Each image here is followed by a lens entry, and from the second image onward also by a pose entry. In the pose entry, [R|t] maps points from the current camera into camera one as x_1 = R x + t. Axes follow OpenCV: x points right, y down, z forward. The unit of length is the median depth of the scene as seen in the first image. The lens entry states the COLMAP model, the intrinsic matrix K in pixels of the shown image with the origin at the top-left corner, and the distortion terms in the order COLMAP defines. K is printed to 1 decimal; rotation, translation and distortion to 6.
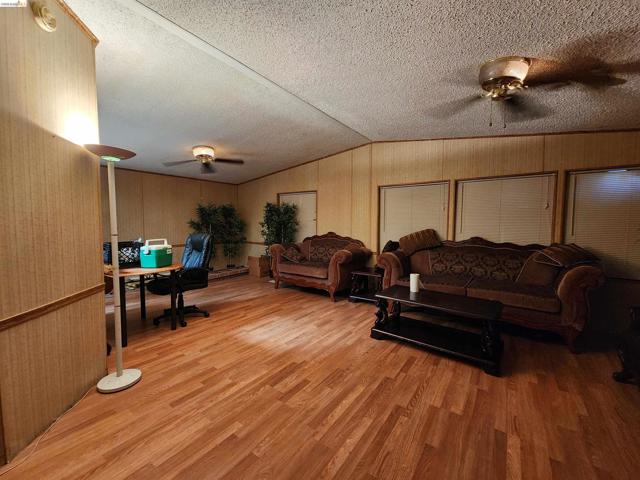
lens RADIAL K [[260.0, 0, 317.9], [0, 260.0, 239.1], [0, 0, 1]] dist [-0.000410, -0.000057]
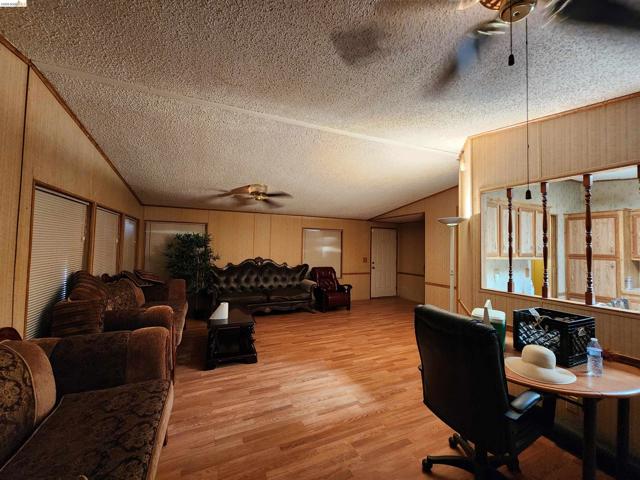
lens RADIAL K [[260.0, 0, 320.8], [0, 260.0, 238.1], [0, 0, 1]] dist [-0.000410, -0.000057]
pose [[-0.870556, -0.004126, 0.492053, -0.605774], [0.010716, 0.999569, 0.027342, -0.195474], [-0.491953, 0.029075, -0.870136, 1.872706]]
